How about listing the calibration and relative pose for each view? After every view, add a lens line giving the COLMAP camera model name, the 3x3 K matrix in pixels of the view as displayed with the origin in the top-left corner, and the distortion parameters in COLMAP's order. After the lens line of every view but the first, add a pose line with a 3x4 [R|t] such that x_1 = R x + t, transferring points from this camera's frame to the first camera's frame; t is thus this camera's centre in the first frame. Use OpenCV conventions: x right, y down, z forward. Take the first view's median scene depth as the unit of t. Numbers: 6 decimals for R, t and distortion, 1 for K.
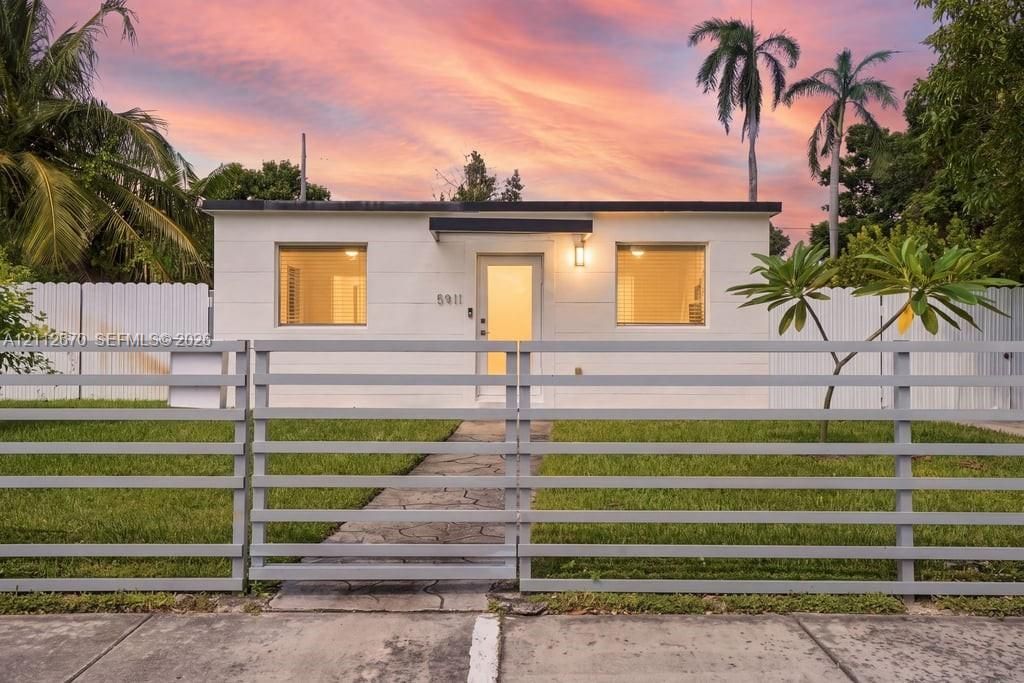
lens RADIAL K [[752.3, 0, 511.5], [0, 752.3, 342.7], [0, 0, 1]] dist [0.059794, -0.037455]
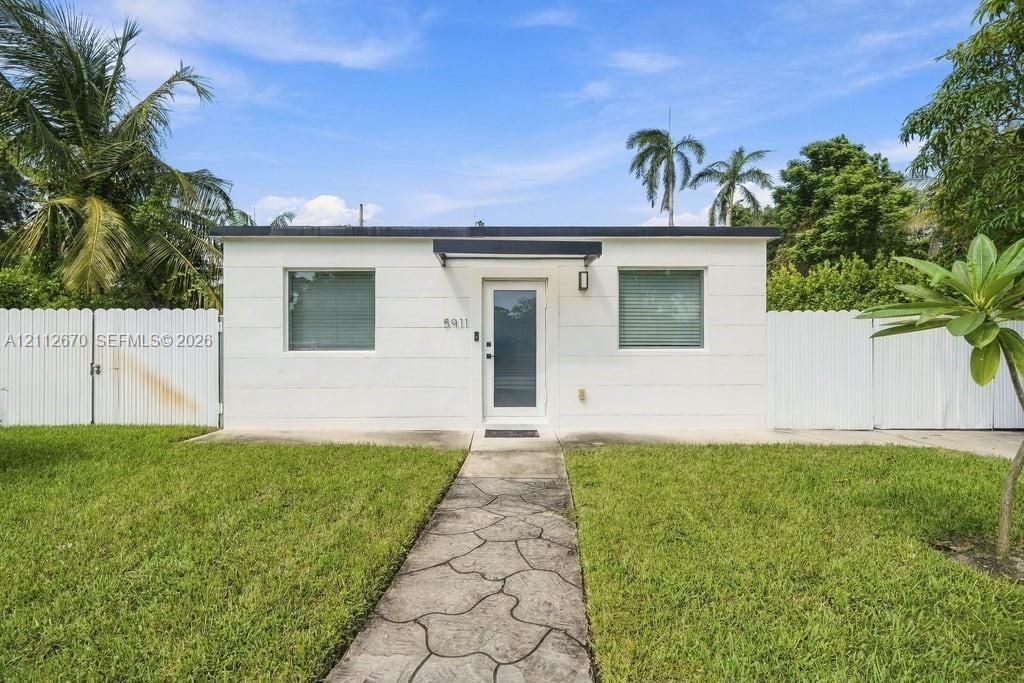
lens RADIAL K [[471.4, 0, 509.1], [0, 471.4, 344.4], [0, 0, 1]] dist [-0.000302, -0.000315]
pose [[0.999957, -0.003615, 0.008528, -0.012239], [0.003650, 0.999985, -0.004049, -0.020293], [-0.008514, 0.004080, 0.999955, 0.277904]]
